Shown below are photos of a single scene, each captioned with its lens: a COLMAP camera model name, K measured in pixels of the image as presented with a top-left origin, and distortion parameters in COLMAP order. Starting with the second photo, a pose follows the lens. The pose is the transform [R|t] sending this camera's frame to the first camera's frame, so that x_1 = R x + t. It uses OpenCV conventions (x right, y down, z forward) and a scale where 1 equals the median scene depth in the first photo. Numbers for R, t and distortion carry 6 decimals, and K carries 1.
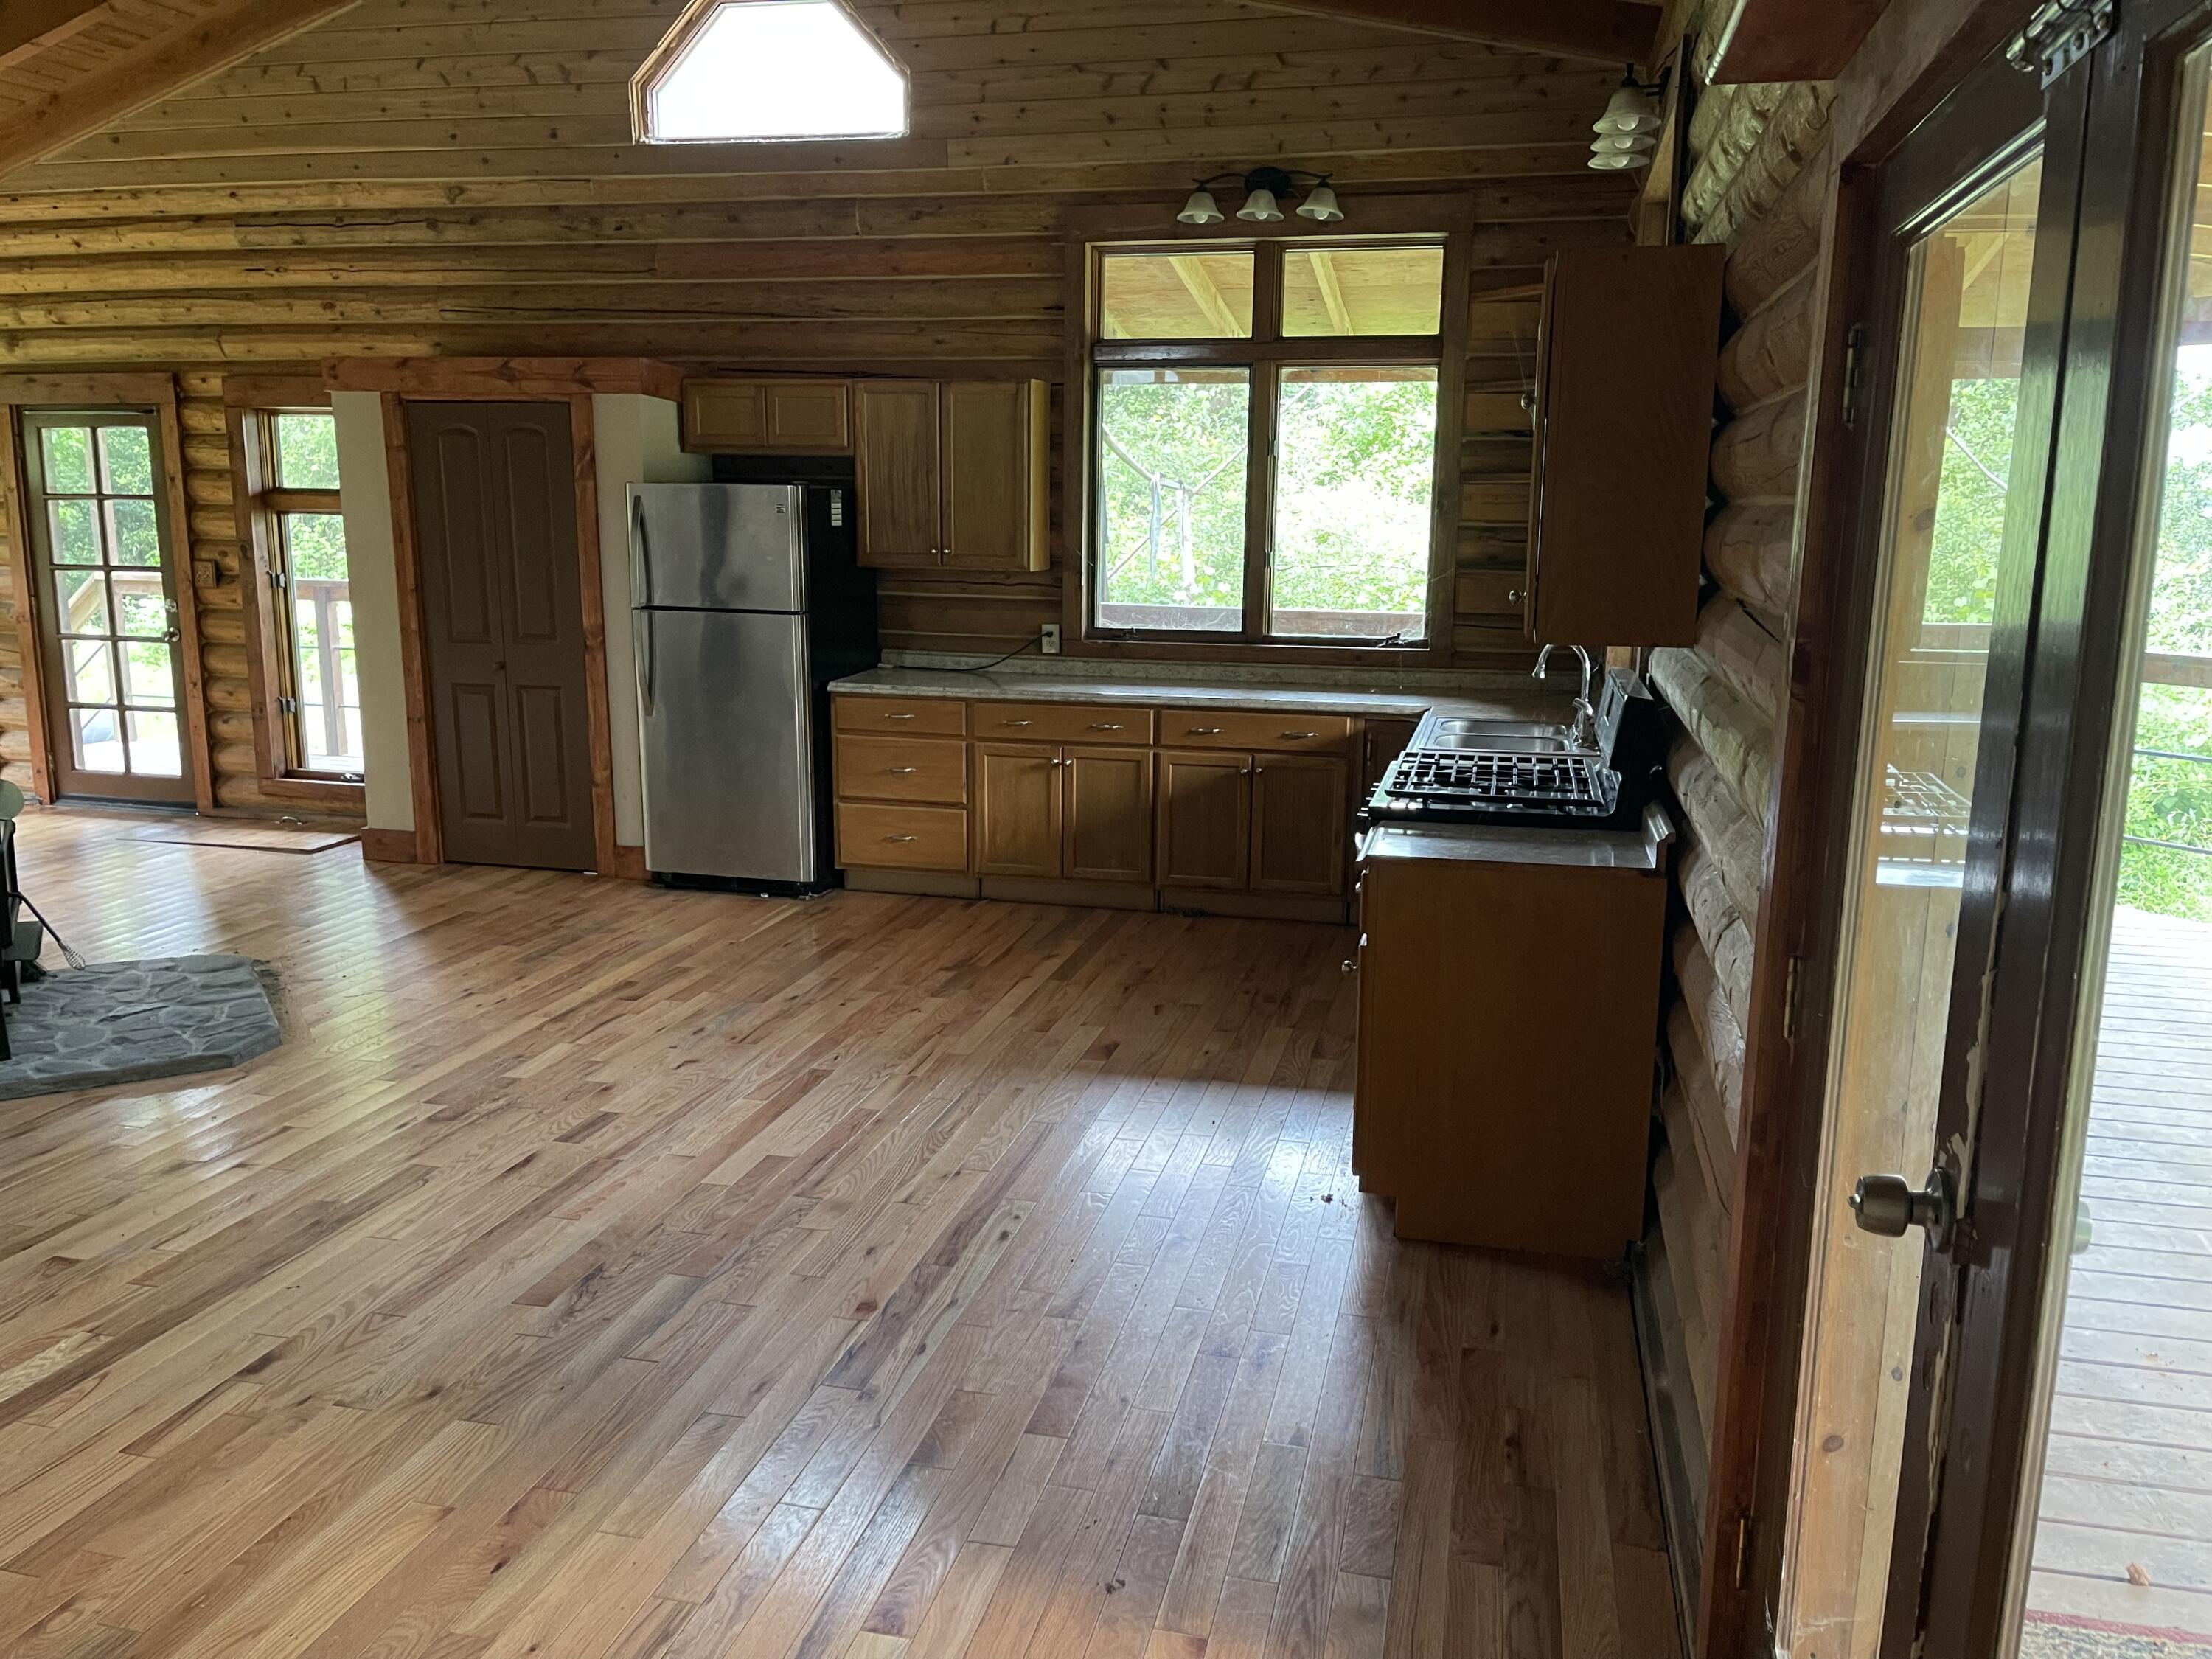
lens RADIAL K [[1659.6, 0, 1119.9], [0, 1659.6, 837.9], [0, 0, 1]] dist [0.050006, -0.049055]
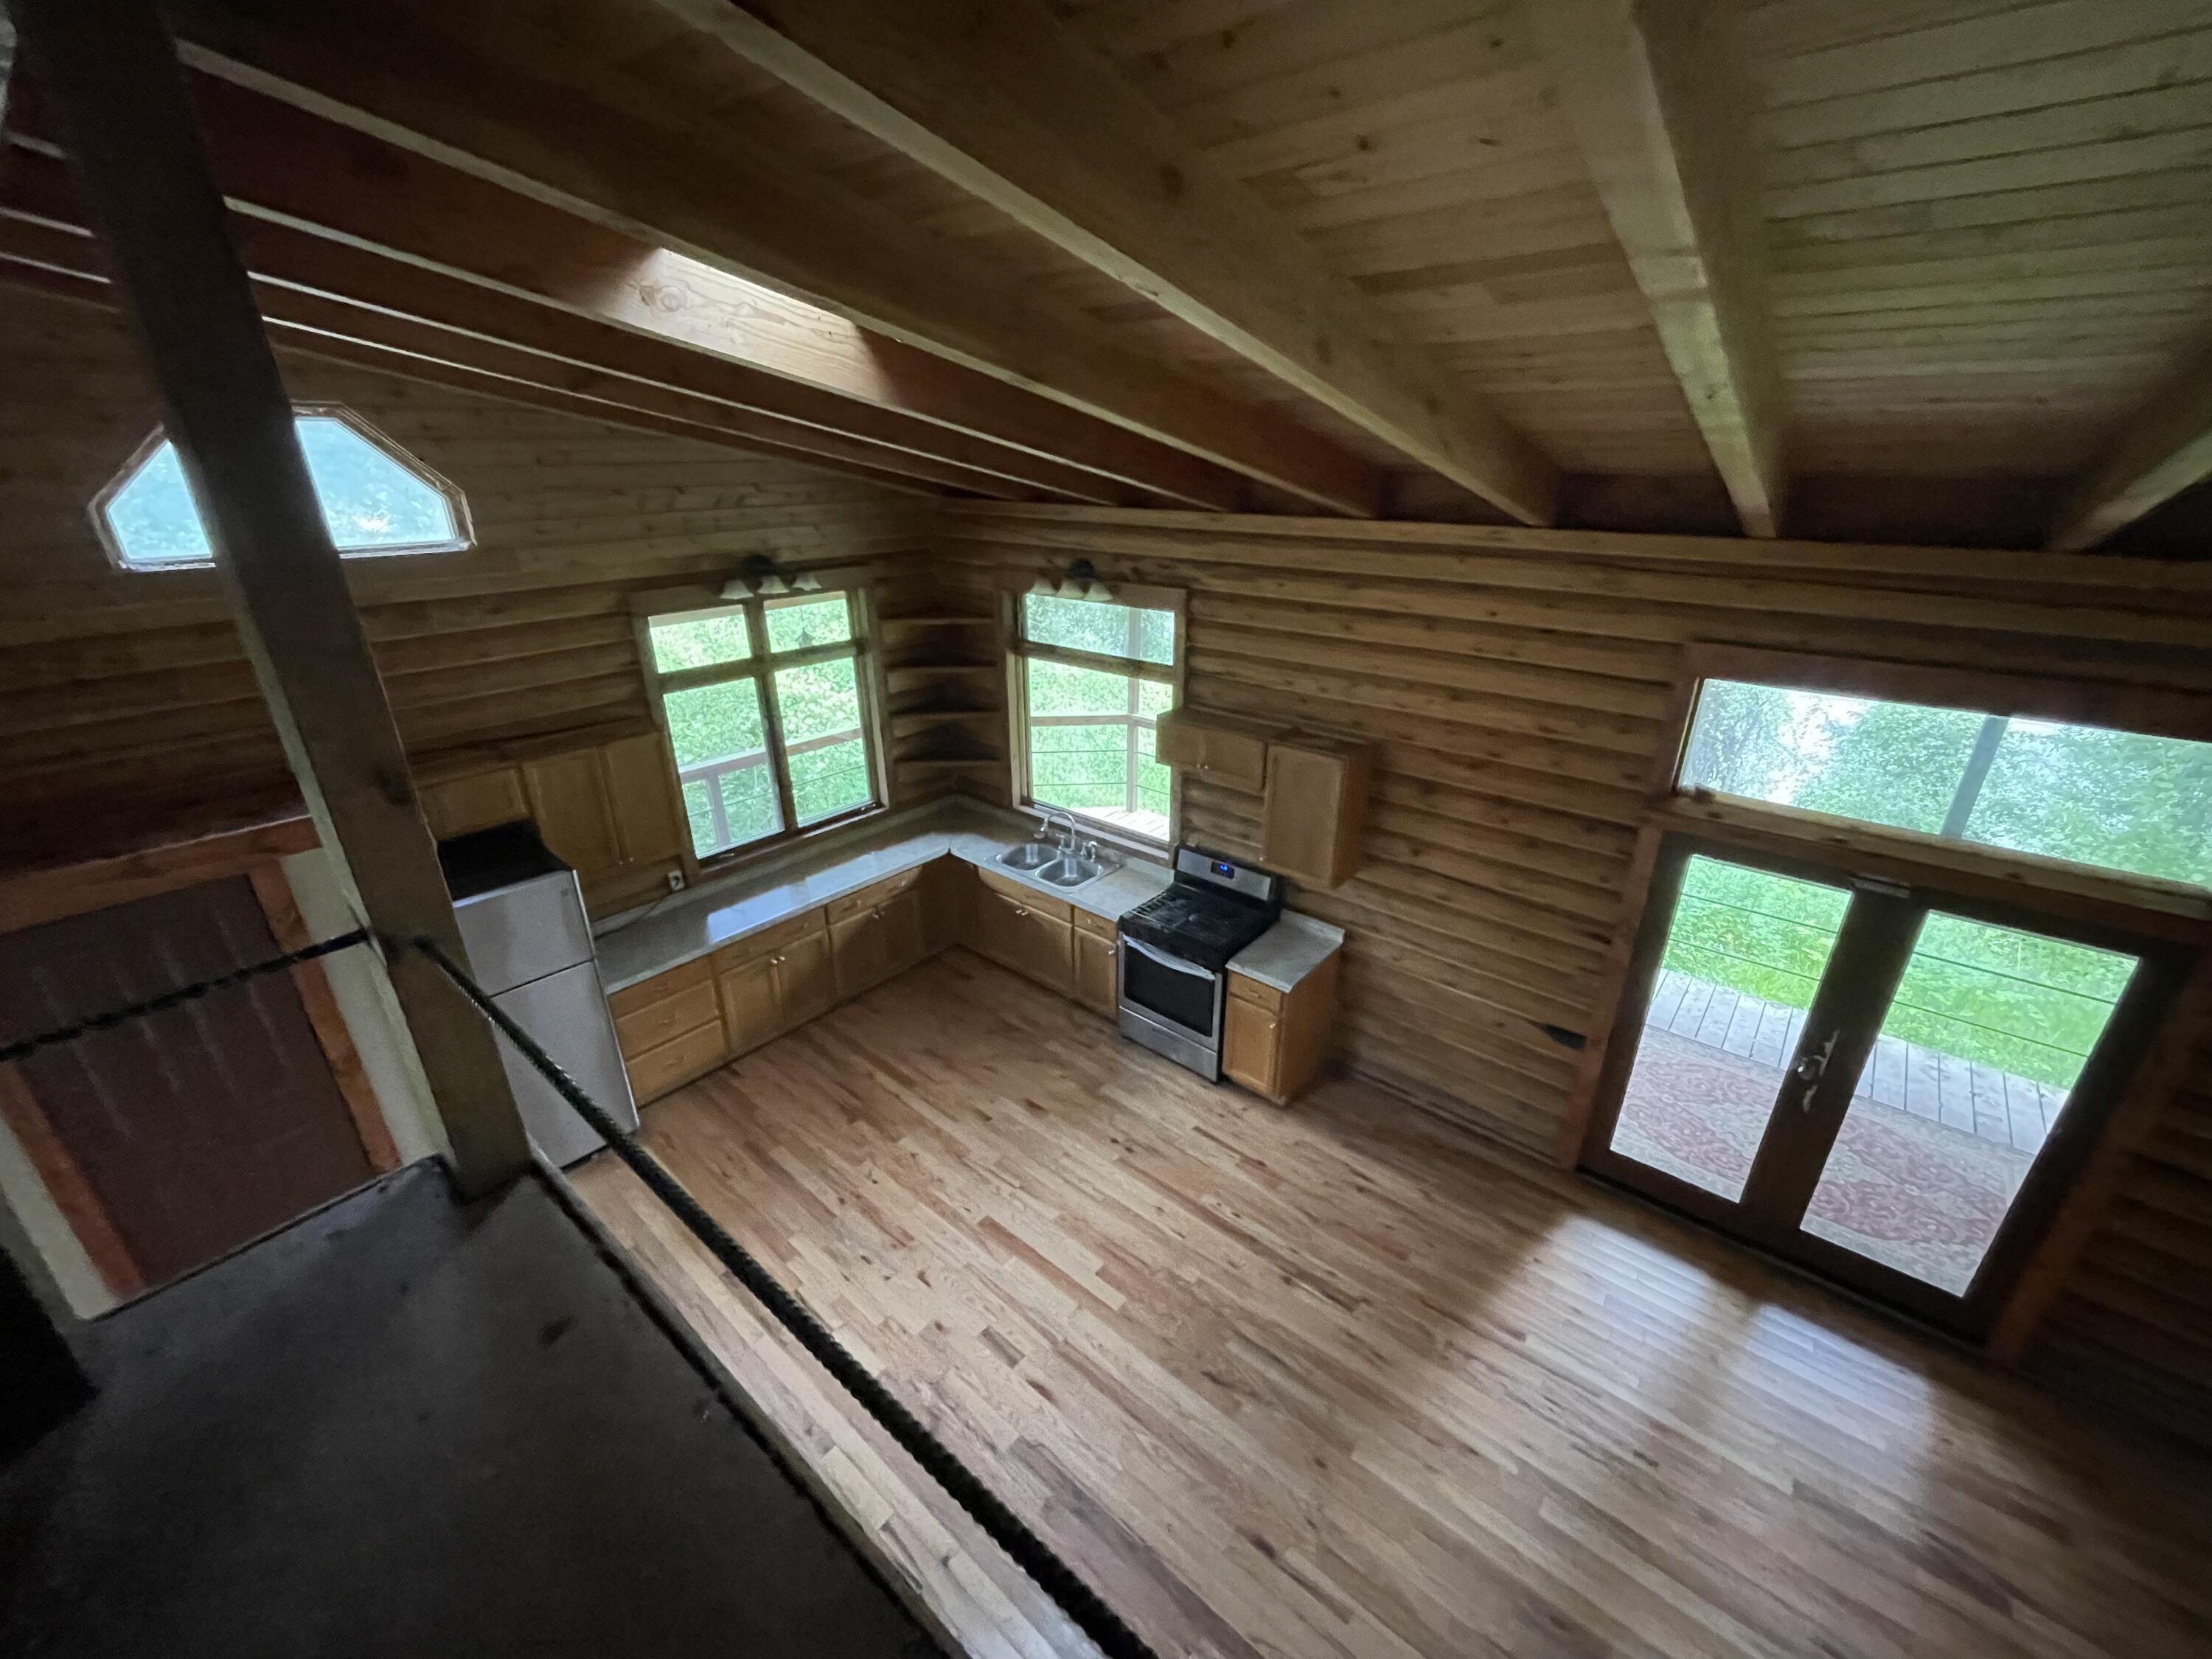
lens RADIAL K [[882.1, 0, 1102.4], [0, 882.1, 833.9], [0, 0, 1]] dist [0.003036, -0.000708]
pose [[0.454399, -0.362307, 0.813791, -0.582228], [0.178896, 0.932056, 0.315069, -0.401846], [-0.872650, 0.002417, 0.488340, 0.360526]]
